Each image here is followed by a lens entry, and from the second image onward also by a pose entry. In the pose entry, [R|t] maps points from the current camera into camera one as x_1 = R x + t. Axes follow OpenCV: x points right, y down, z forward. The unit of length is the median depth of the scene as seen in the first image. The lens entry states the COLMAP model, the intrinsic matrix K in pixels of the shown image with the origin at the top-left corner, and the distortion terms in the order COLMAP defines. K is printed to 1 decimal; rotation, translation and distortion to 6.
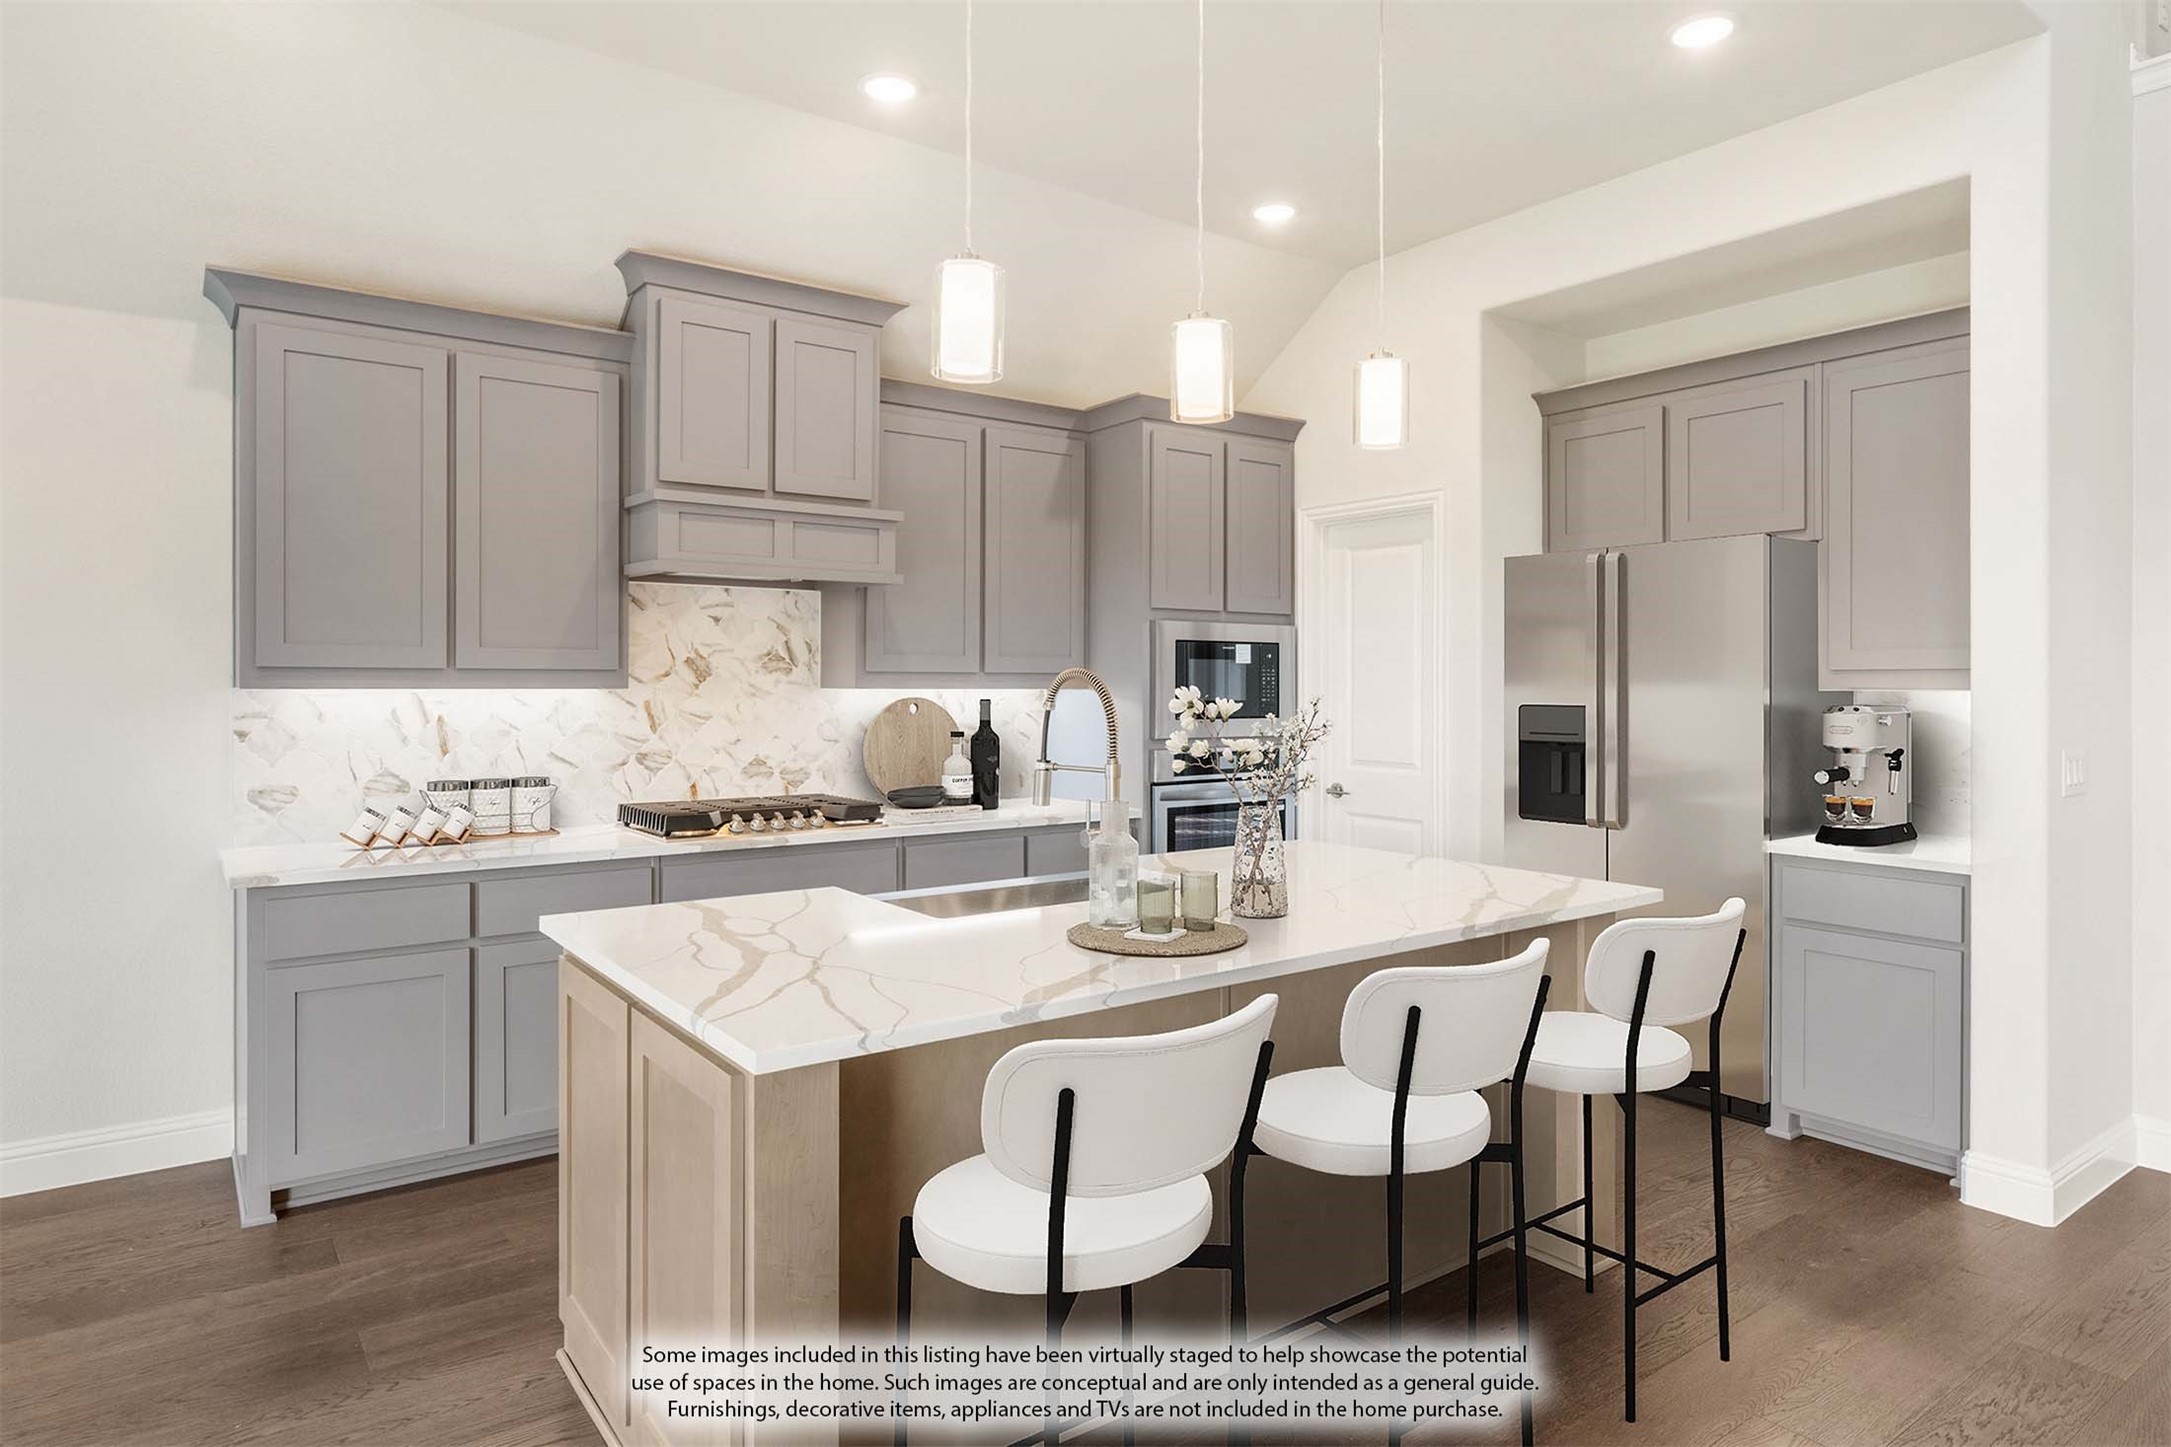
lens RADIAL K [[1250.3, 0, 1087.3], [0, 1250.3, 659.3], [0, 0, 1]] dist [-0.006084, -0.000444]
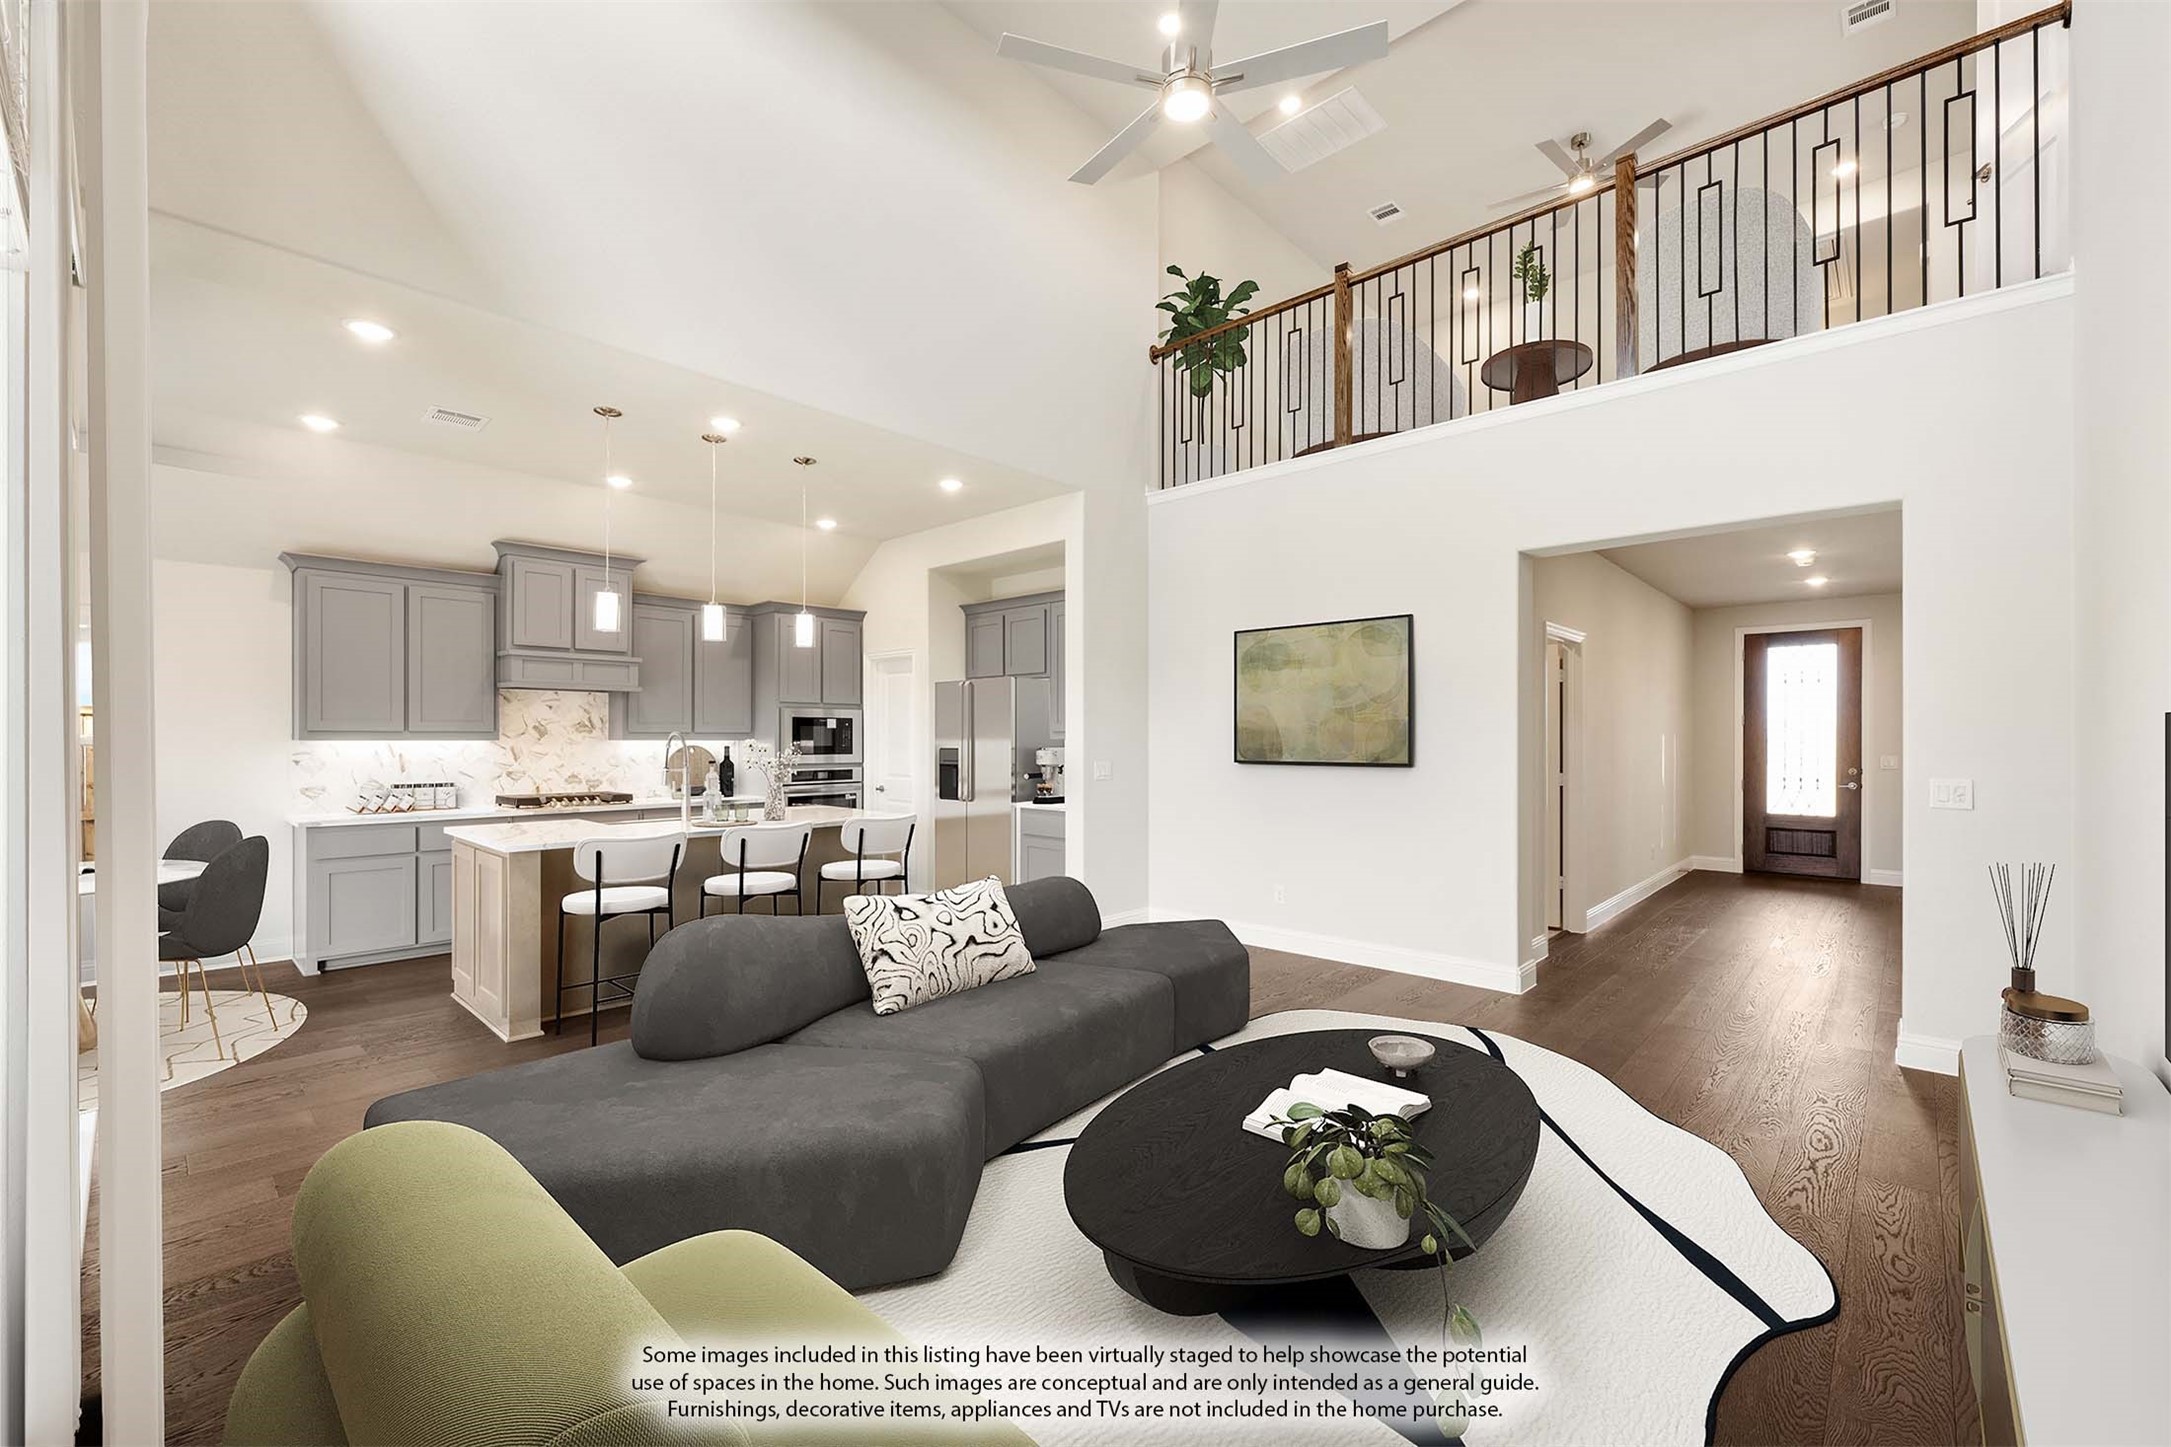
lens RADIAL K [[896.1, 0, 1085.5], [0, 896.1, 723.5], [0, 0, 1]] dist [0.000368, 0.000063]
pose [[0.984535, 0.002928, 0.175162, 0.345692], [-0.003821, 0.999981, 0.004760, -0.016566], [-0.175145, -0.005356, 0.984528, -0.674002]]
